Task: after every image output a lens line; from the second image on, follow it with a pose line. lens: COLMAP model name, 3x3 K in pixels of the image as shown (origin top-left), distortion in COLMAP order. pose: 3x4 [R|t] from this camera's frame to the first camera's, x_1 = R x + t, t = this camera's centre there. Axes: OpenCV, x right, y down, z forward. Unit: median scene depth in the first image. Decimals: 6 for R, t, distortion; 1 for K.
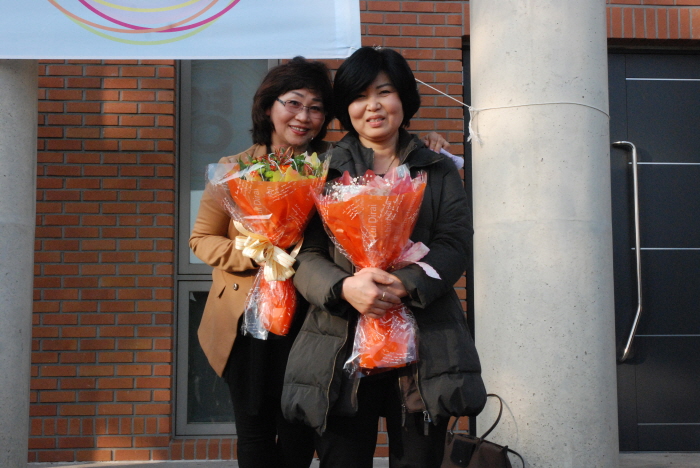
lens RADIAL K [[1018.8, 0, 353.5], [0, 1018.8, 249.3], [0, 0, 1]] dist [0.156330, 0.000000]
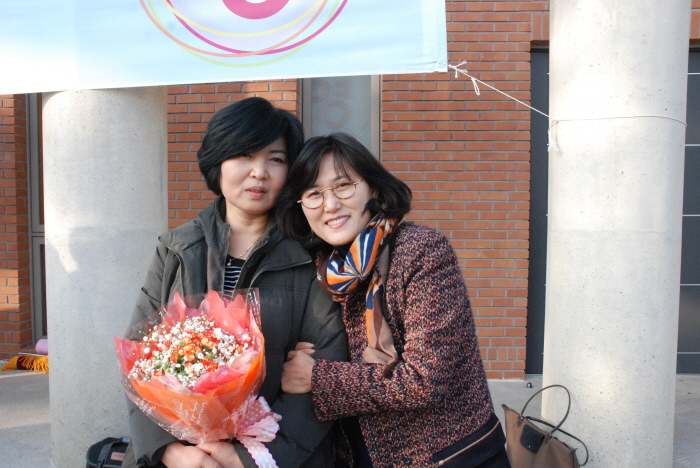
lens RADIAL K [[579.2, 0, 342.1], [0, 579.2, 249.4], [0, 0, 1]] dist [-0.117537, 0.167533]
pose [[0.988743, 0.023524, -0.147765, -0.012714], [0.001813, 0.985609, 0.169034, -0.111027], [0.149615, -0.167399, 0.974471, 0.383402]]
